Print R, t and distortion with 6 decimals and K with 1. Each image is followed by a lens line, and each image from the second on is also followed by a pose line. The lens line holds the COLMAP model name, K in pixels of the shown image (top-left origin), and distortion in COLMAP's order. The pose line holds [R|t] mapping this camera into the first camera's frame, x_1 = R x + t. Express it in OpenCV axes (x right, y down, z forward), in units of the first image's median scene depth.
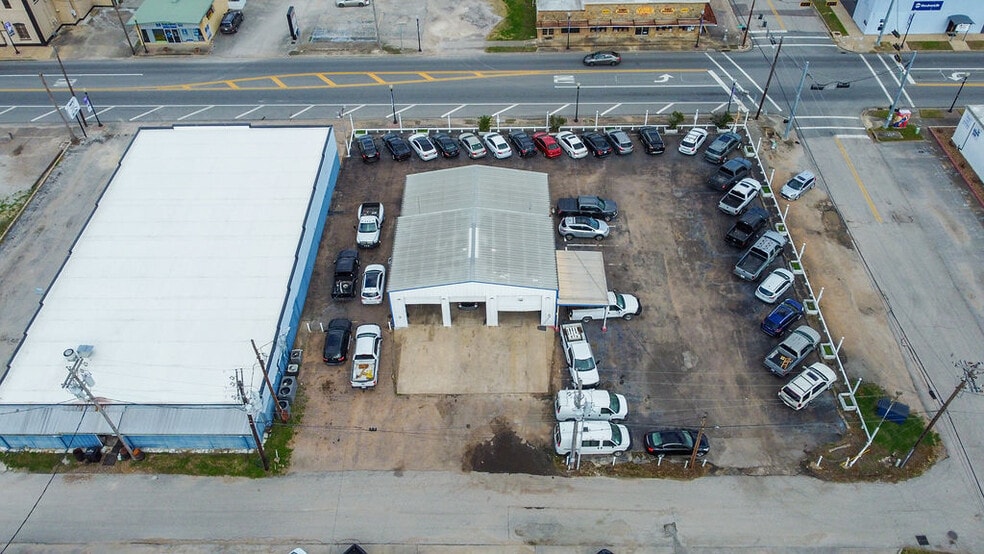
lens RADIAL K [[750.9, 0, 490.3], [0, 750.9, 279.9], [0, 0, 1]] dist [0.000948, -0.003905]
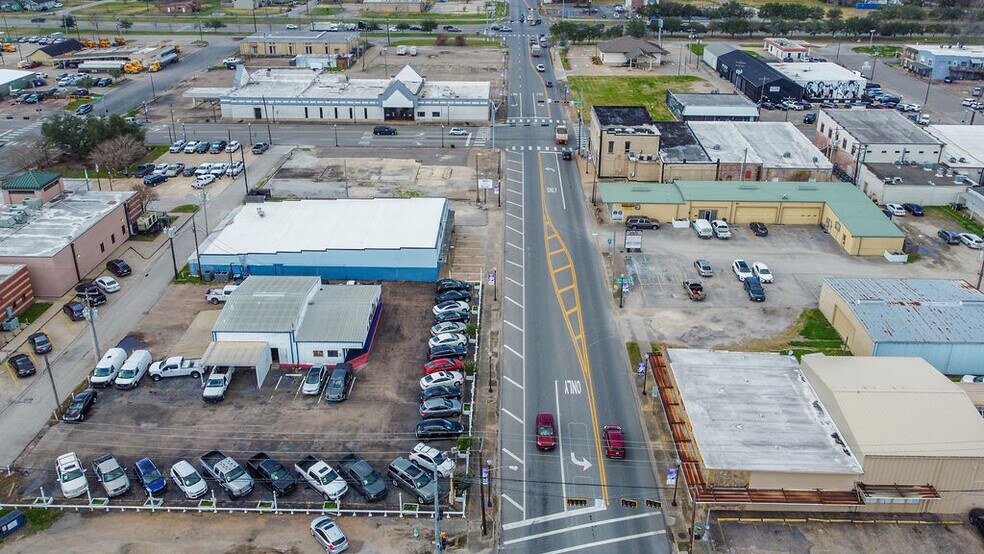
lens RADIAL K [[765.6, 0, 497.1], [0, 765.6, 199.7], [0, 0, 1]] dist [0.004219, -0.008239]
pose [[-0.002131, 0.382646, -0.923892, 1.105799], [-0.711984, 0.648173, 0.270095, -0.764784], [0.702193, 0.658372, 0.271056, 0.688418]]
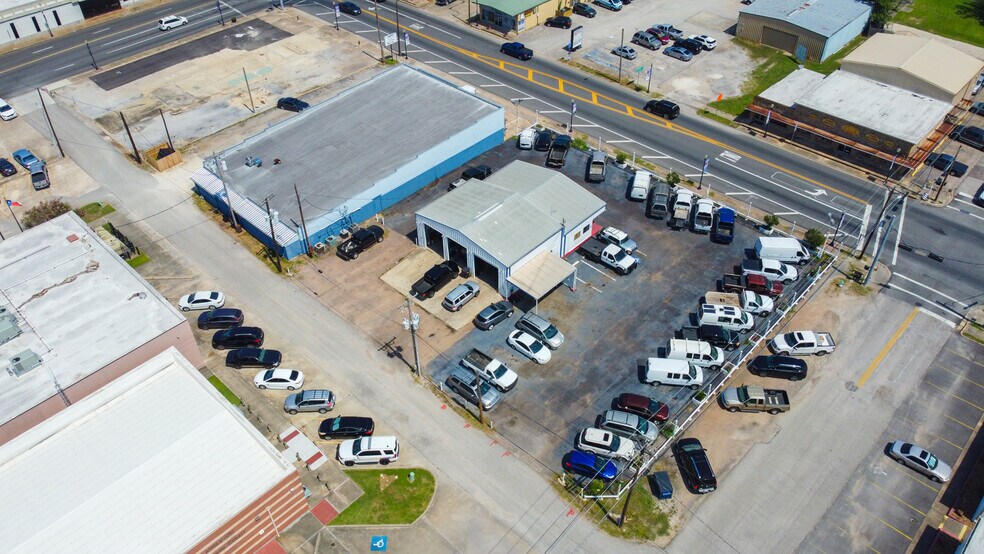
lens RADIAL K [[738.5, 0, 489.5], [0, 738.5, 278.3], [0, 0, 1]] dist [0.005258, -0.004970]
pose [[0.736324, 0.458674, -0.497439, 0.580443], [-0.480867, 0.871933, 0.092190, -0.058389], [0.476019, 0.171320, 0.862586, -0.067690]]
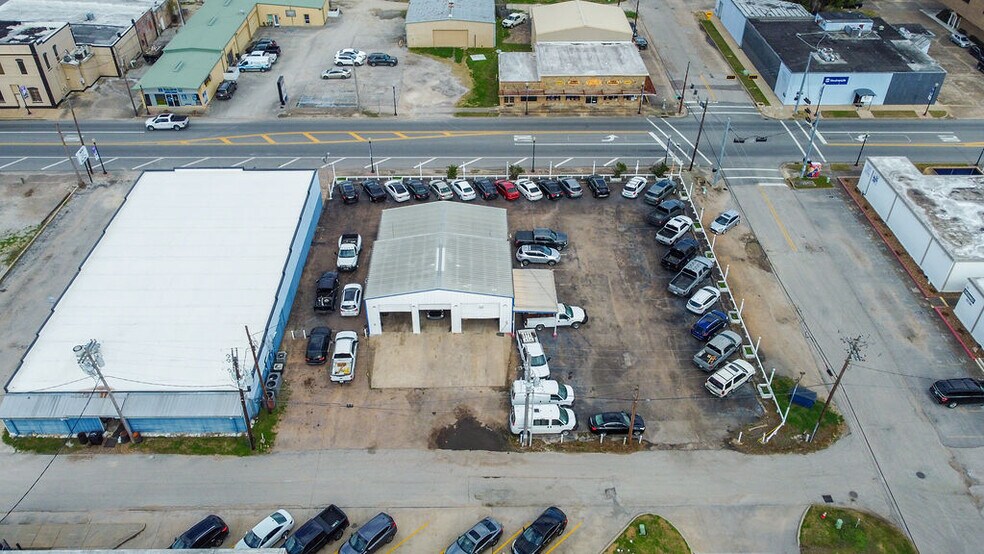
lens RADIAL K [[744.6, 0, 489.5], [0, 744.6, 276.1], [0, 0, 1]] dist [0.004098, -0.008613]
pose [[0.999366, 0.001931, 0.035551, 0.010637], [0.002606, 0.991882, -0.127131, 0.104967], [-0.035508, 0.127143, 0.991249, -0.110093]]
